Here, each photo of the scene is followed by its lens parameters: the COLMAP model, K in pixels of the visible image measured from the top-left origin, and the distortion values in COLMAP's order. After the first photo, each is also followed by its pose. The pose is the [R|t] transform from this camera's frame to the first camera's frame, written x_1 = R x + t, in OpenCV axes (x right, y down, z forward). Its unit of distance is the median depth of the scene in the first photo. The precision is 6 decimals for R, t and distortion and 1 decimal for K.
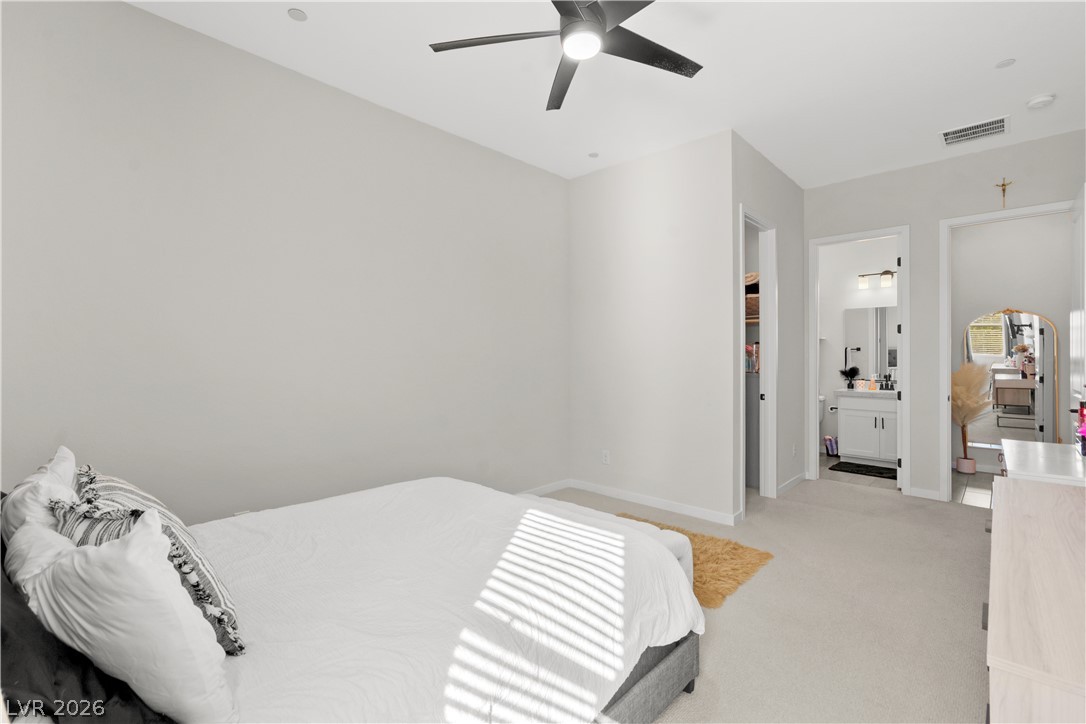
lens RADIAL K [[482.9, 0, 541.6], [0, 482.9, 354.2], [0, 0, 1]] dist [-0.016483, 0.012451]
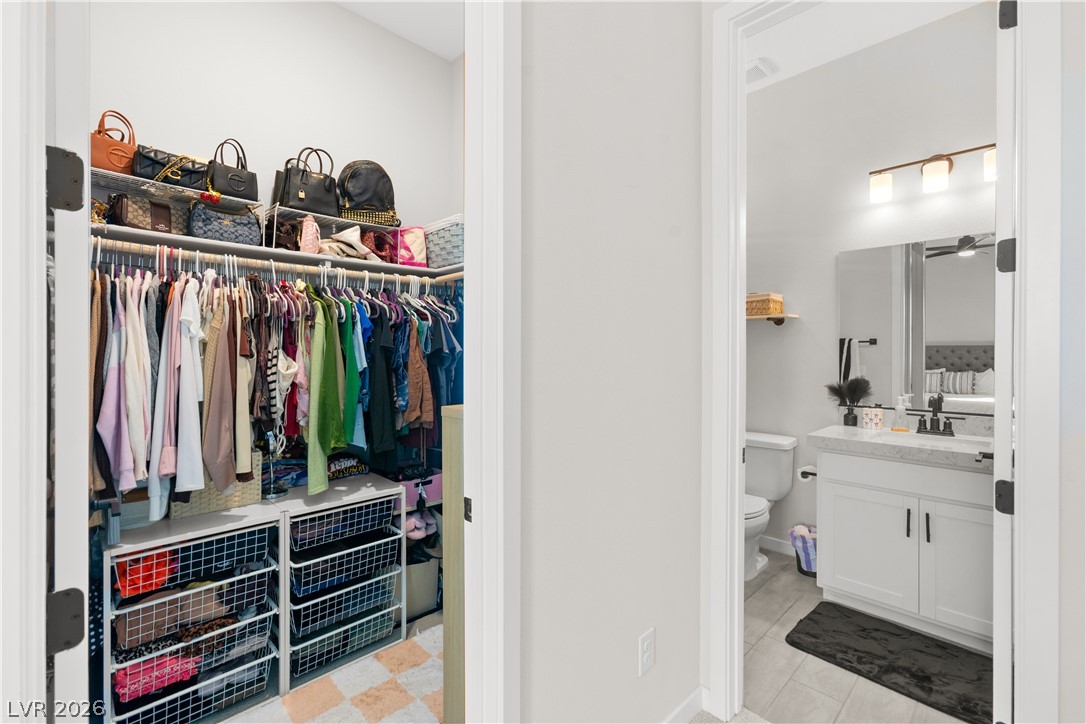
lens RADIAL K [[482.9, 0, 550.9], [0, 482.9, 364.5], [0, 0, 1]] dist [-0.016483, 0.012451]
pose [[0.999820, -0.001541, -0.018894, 0.389648], [0.001855, 0.999860, 0.016608, 0.006288], [0.018865, -0.016640, 0.999684, 0.572899]]
